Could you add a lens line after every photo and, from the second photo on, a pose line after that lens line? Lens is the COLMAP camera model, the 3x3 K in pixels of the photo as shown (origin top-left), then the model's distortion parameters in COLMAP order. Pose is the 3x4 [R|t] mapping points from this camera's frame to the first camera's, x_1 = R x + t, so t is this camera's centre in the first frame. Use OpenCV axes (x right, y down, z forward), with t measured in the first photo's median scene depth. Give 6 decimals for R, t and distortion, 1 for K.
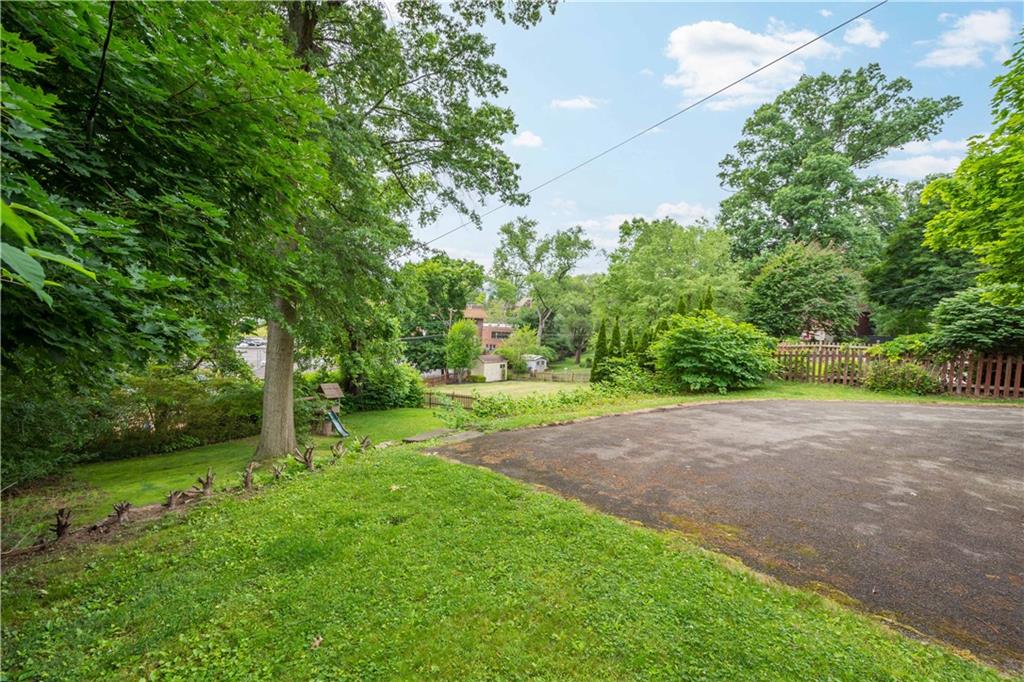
lens RADIAL K [[448.2, 0, 514.8], [0, 448.2, 352.2], [0, 0, 1]] dist [0.019102, -0.000748]
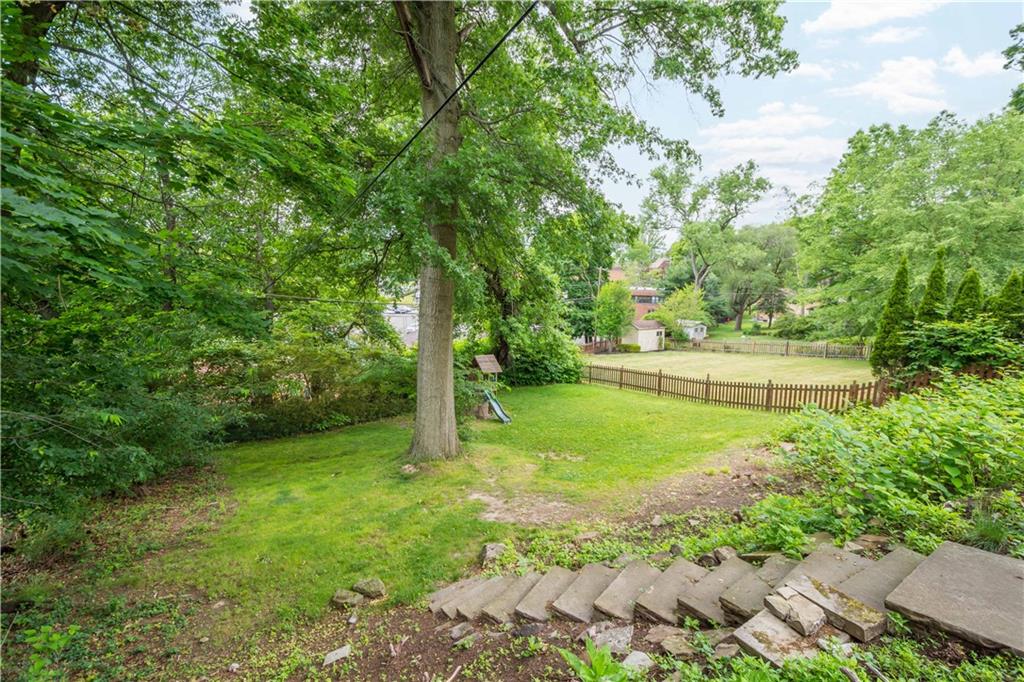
lens RADIAL K [[448.2, 0, 514.8], [0, 448.2, 352.2], [0, 0, 1]] dist [0.019102, -0.000748]
pose [[0.962818, 0.013918, -0.269793, -0.066304], [0.006098, 0.997298, 0.073210, 0.002460], [0.270083, -0.072133, 0.960131, 0.109854]]
